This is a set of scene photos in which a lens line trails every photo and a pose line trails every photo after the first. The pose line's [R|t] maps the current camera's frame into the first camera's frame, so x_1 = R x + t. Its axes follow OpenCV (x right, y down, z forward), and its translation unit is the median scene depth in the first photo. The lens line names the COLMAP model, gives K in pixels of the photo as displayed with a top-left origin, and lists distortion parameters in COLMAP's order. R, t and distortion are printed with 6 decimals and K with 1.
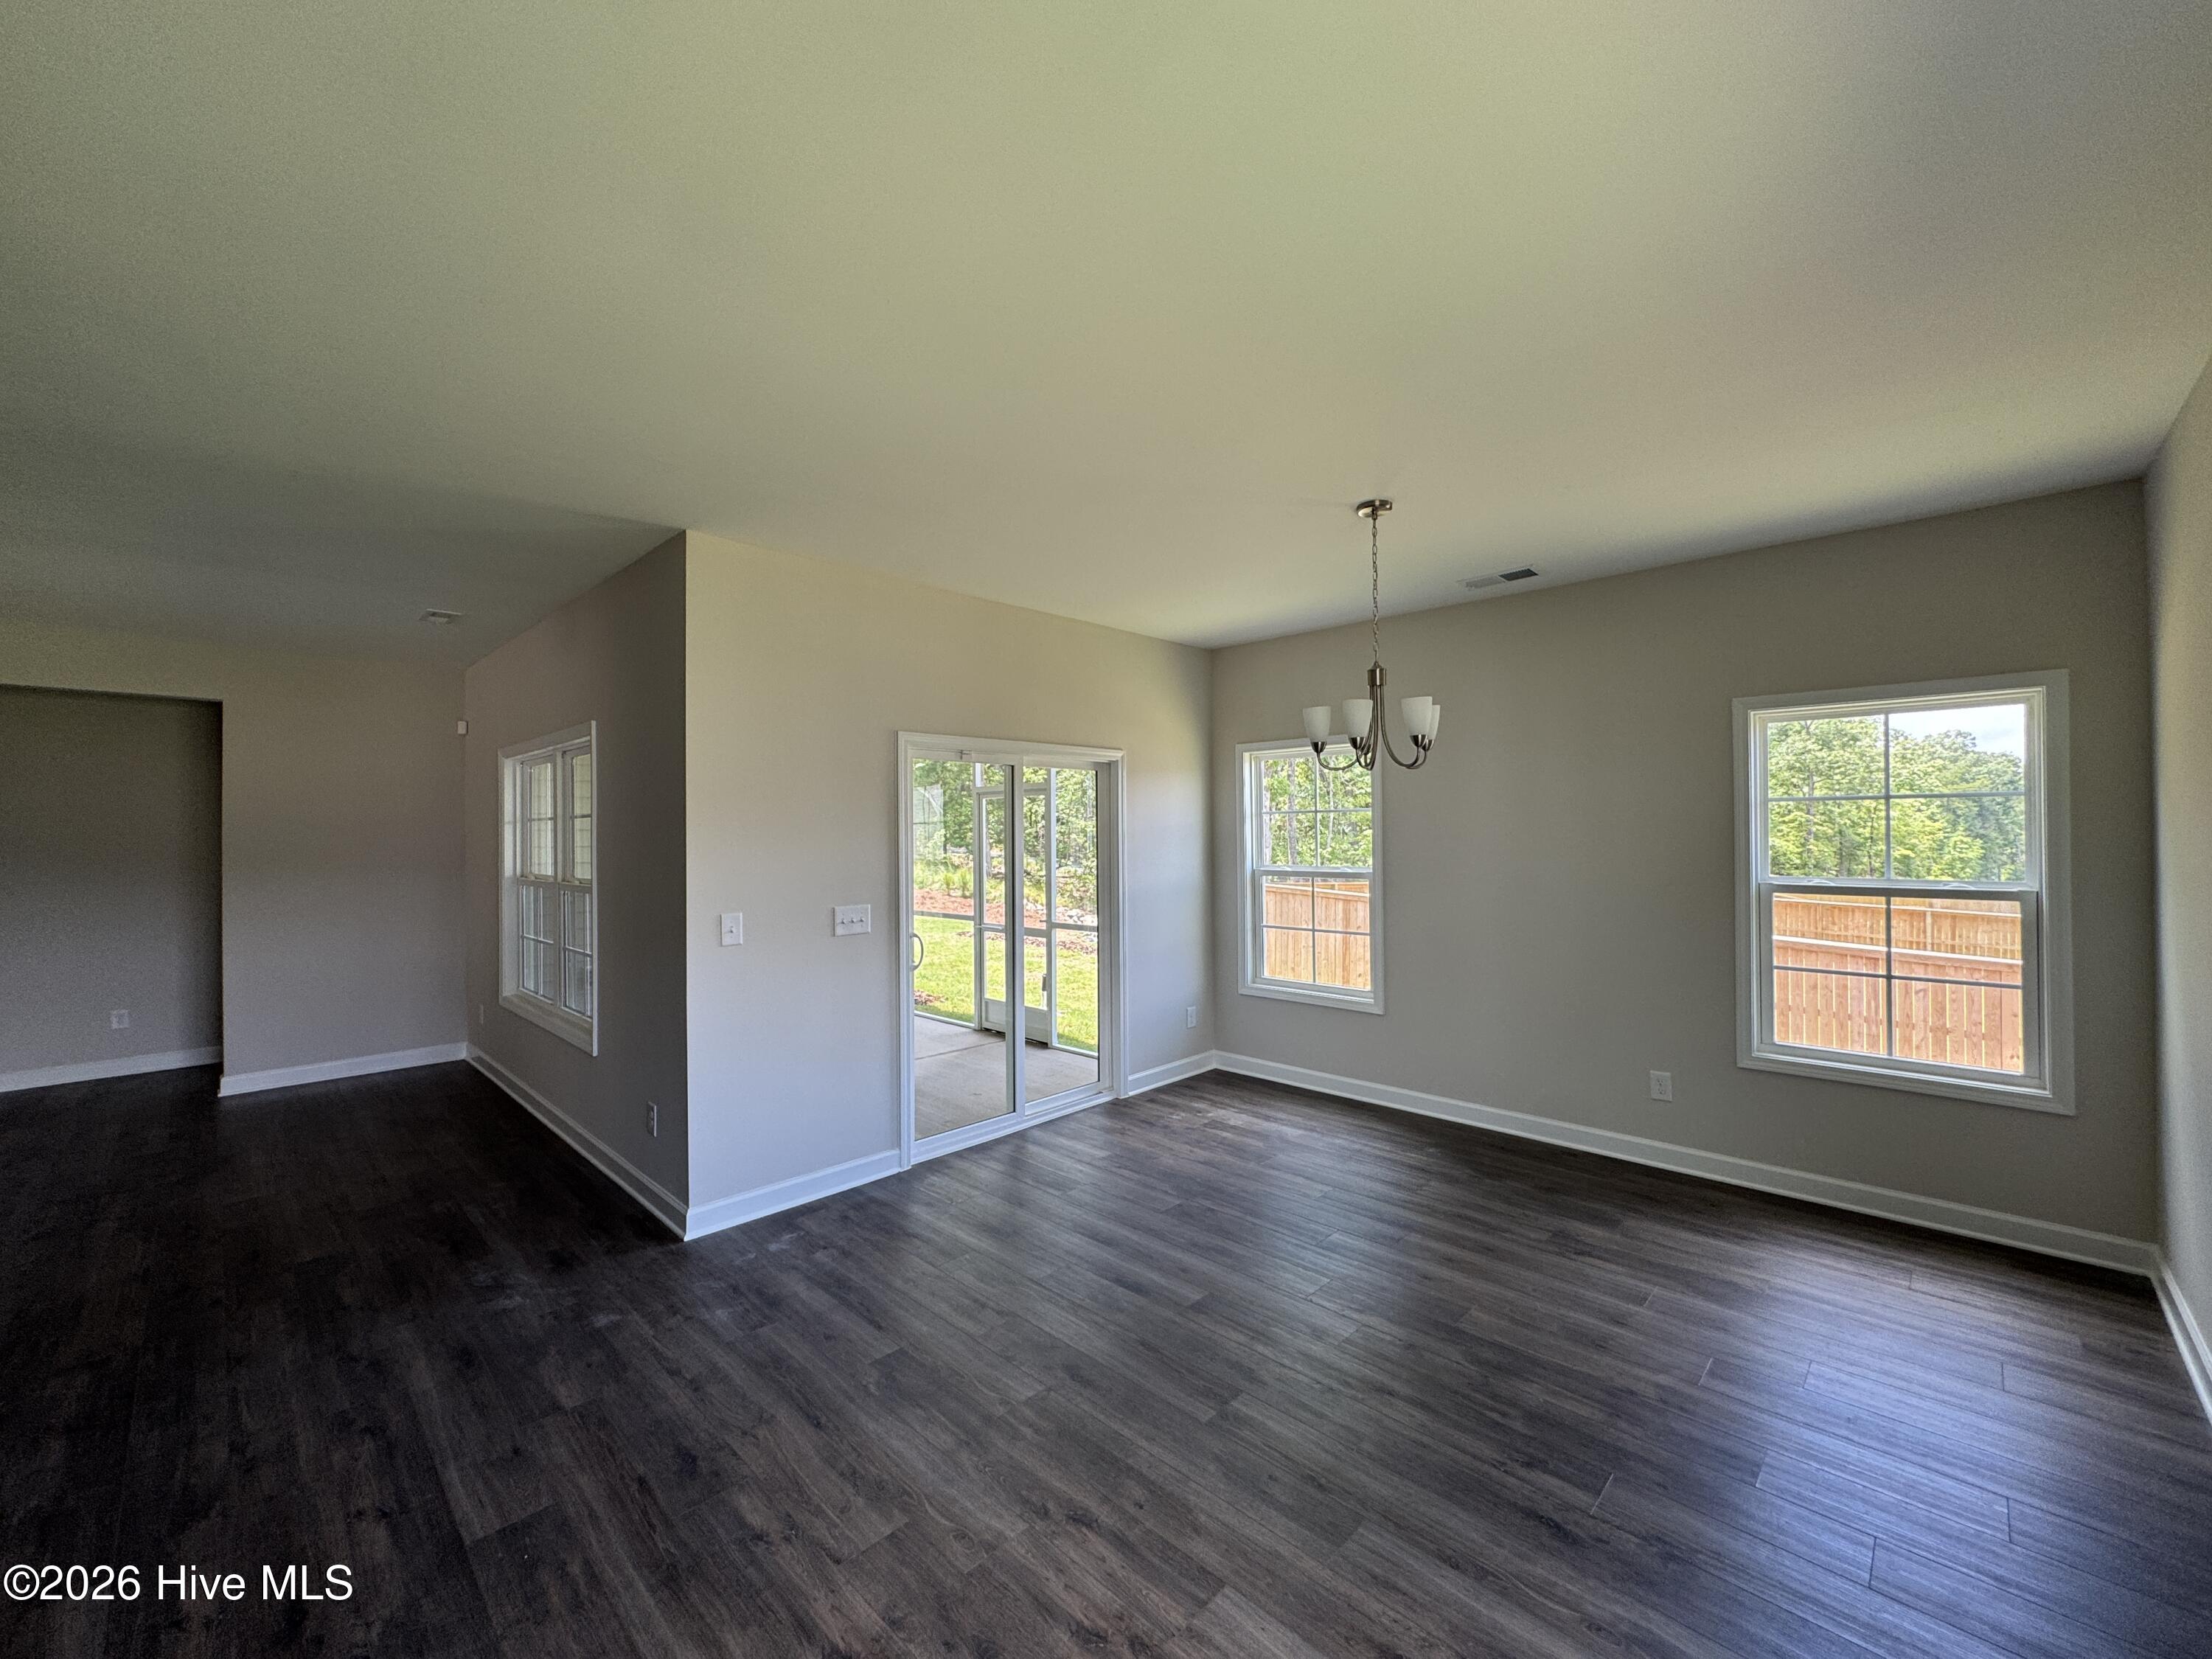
lens RADIAL K [[884.6, 0, 1102.6], [0, 884.6, 826.8], [0, 0, 1]] dist [-0.000977, 0.000557]
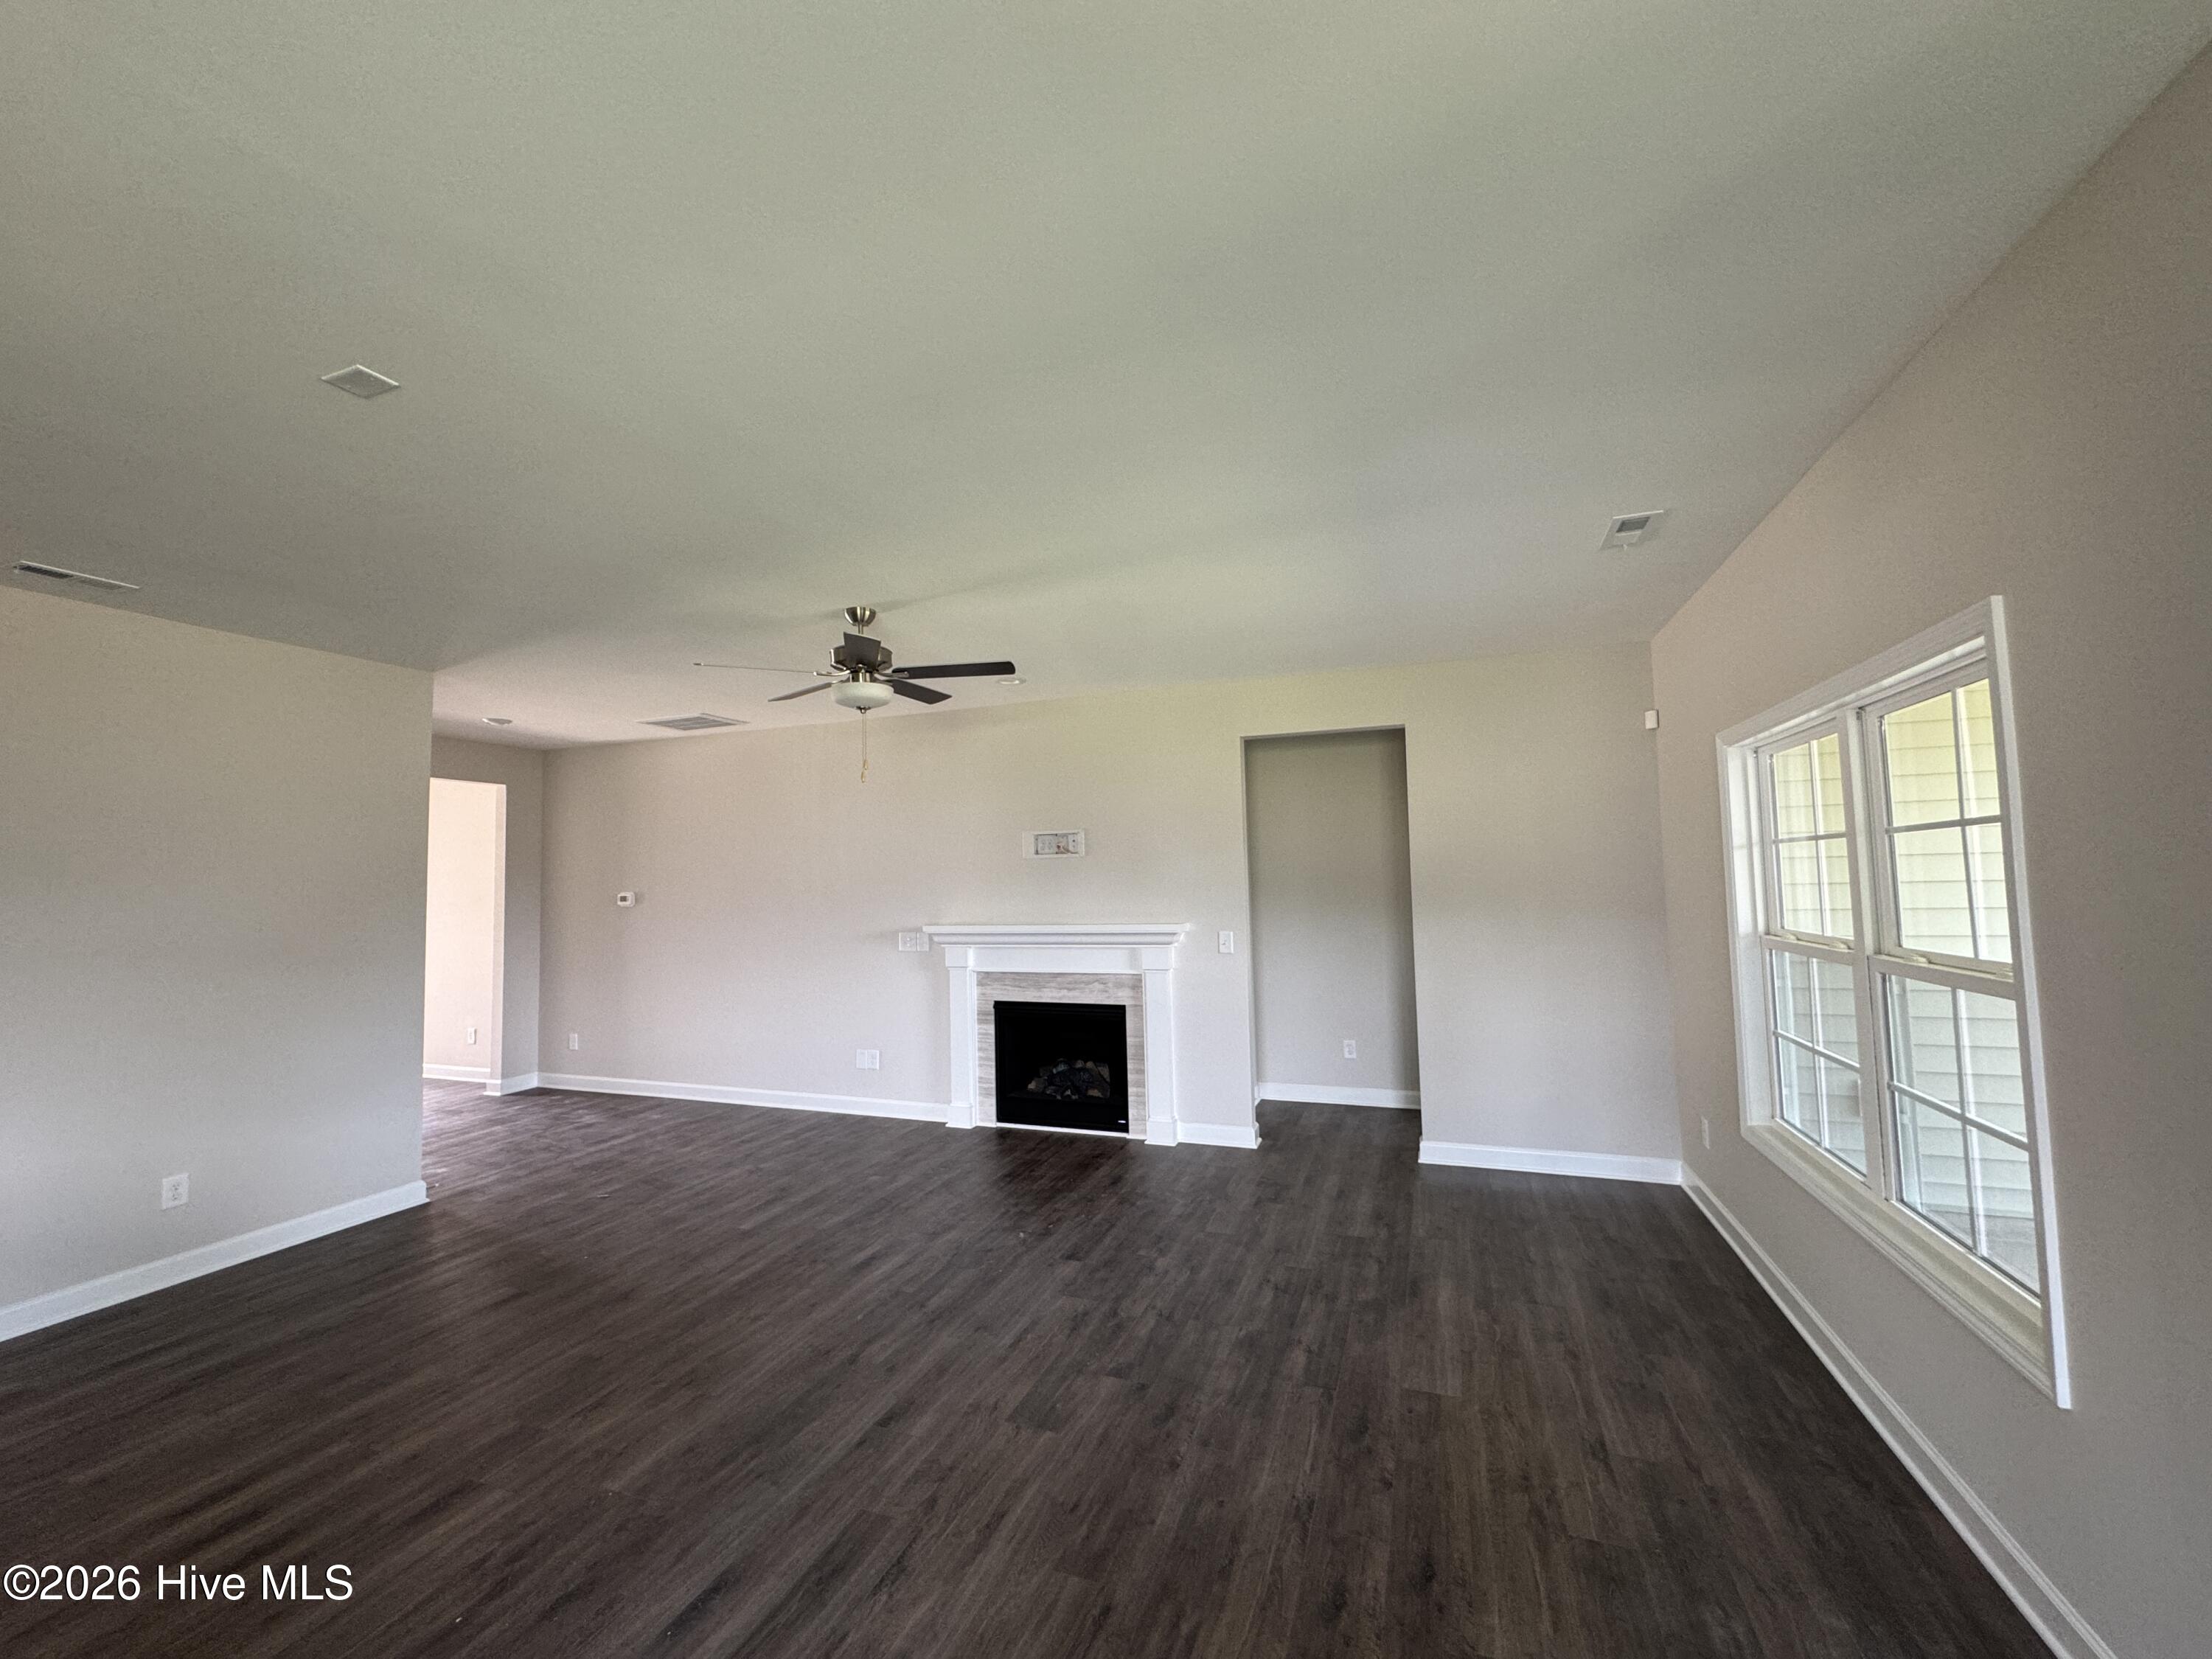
lens RADIAL K [[884.6, 0, 1102.6], [0, 884.6, 826.8], [0, 0, 1]] dist [-0.000977, 0.000557]
pose [[0.405812, -0.055333, -0.912280, -0.364205], [0.023789, 0.998467, -0.049978, 0.001981], [0.913647, -0.001420, 0.406506, 0.427654]]
